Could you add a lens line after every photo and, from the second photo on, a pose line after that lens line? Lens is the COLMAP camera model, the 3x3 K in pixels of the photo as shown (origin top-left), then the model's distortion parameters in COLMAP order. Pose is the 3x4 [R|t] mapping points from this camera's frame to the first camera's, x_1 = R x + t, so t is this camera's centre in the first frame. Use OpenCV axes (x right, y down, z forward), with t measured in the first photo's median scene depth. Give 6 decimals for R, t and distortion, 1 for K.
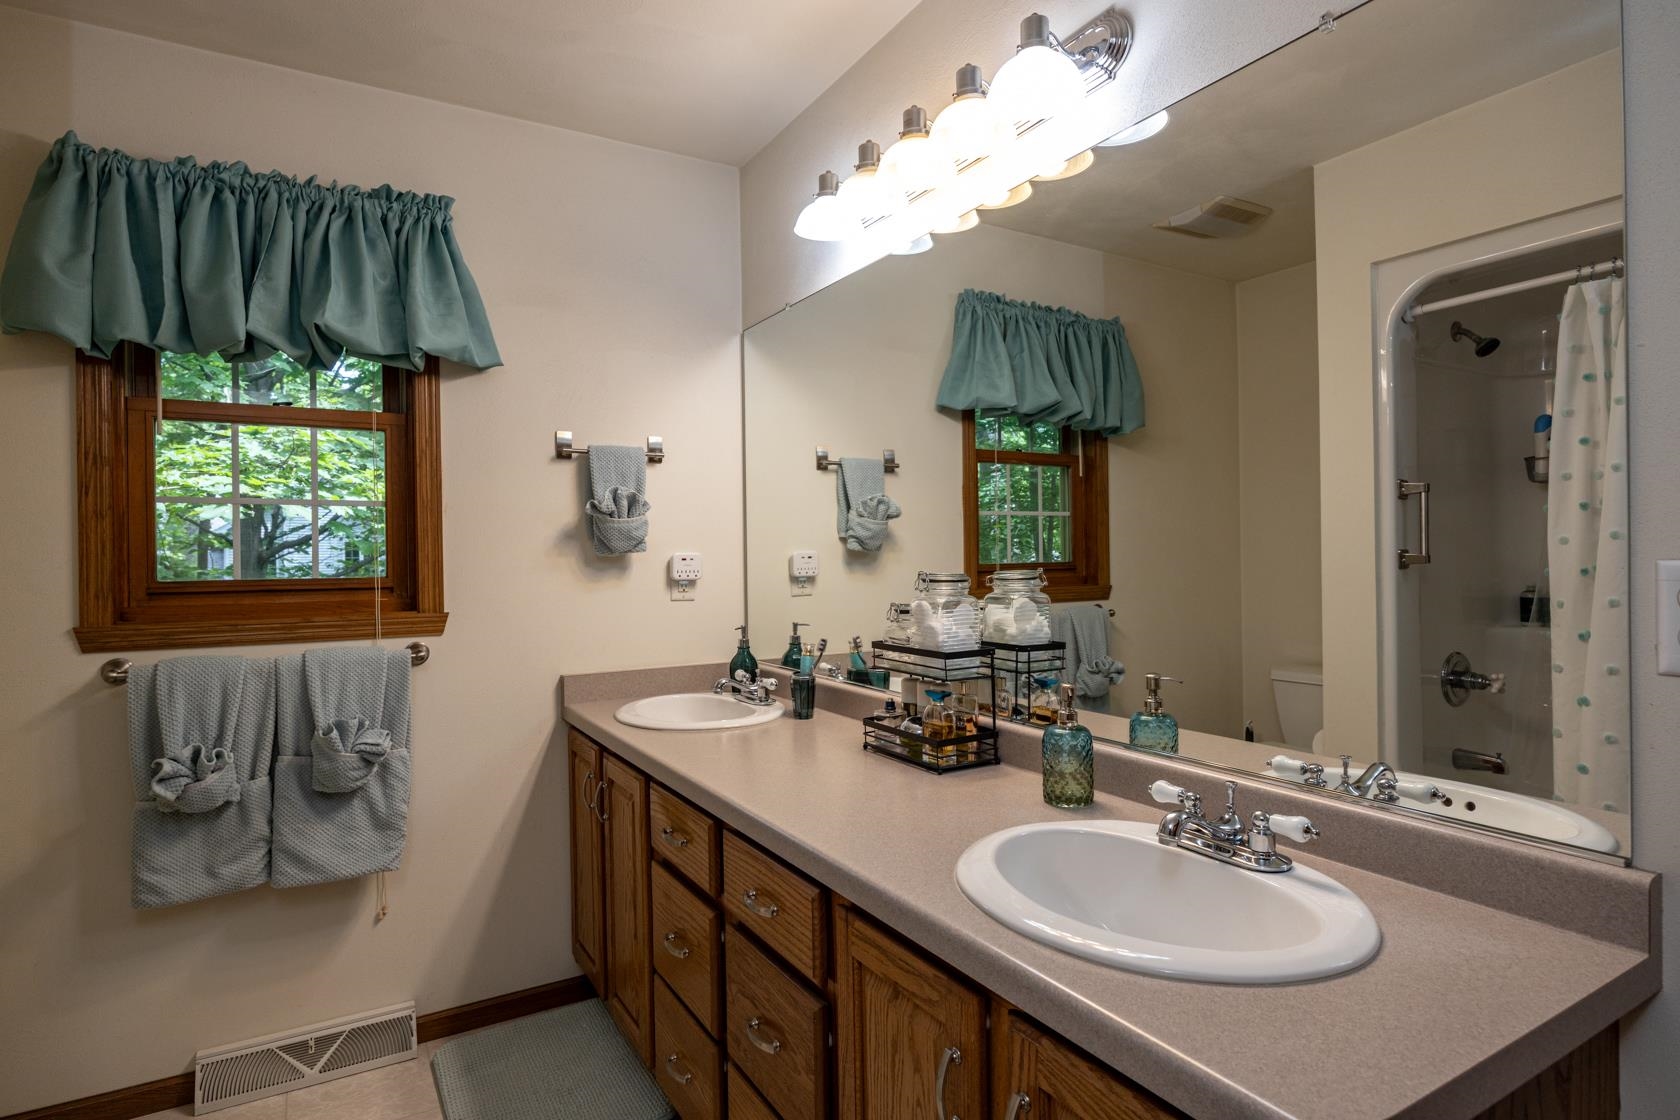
lens RADIAL K [[906.9, 0, 851.1], [0, 906.9, 550.7], [0, 0, 1]] dist [0.001051, 0.000205]
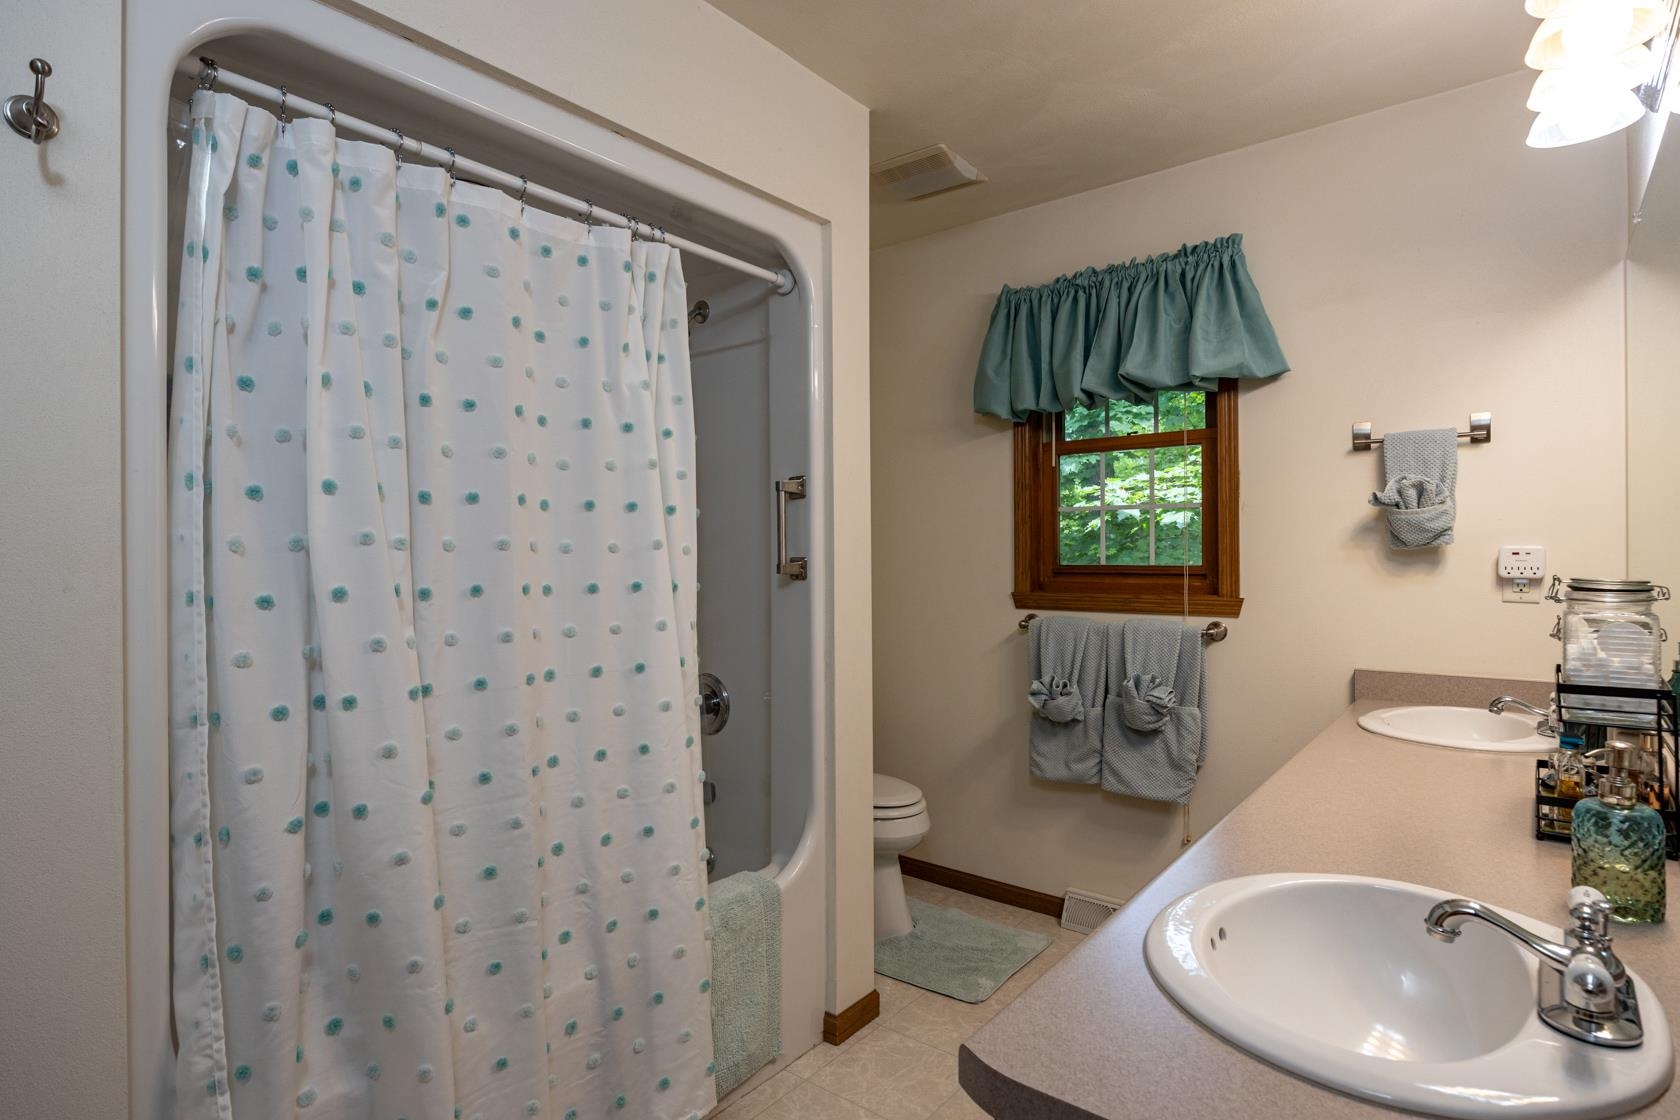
lens RADIAL K [[906.9, 0, 853.0], [0, 906.9, 559.0], [0, 0, 1]] dist [0.001051, 0.000205]
pose [[0.343931, 0.011653, -0.938923, 0.489302], [-0.001789, 0.999929, 0.011755, 0.006916], [0.938993, -0.002363, 0.343927, 0.161887]]
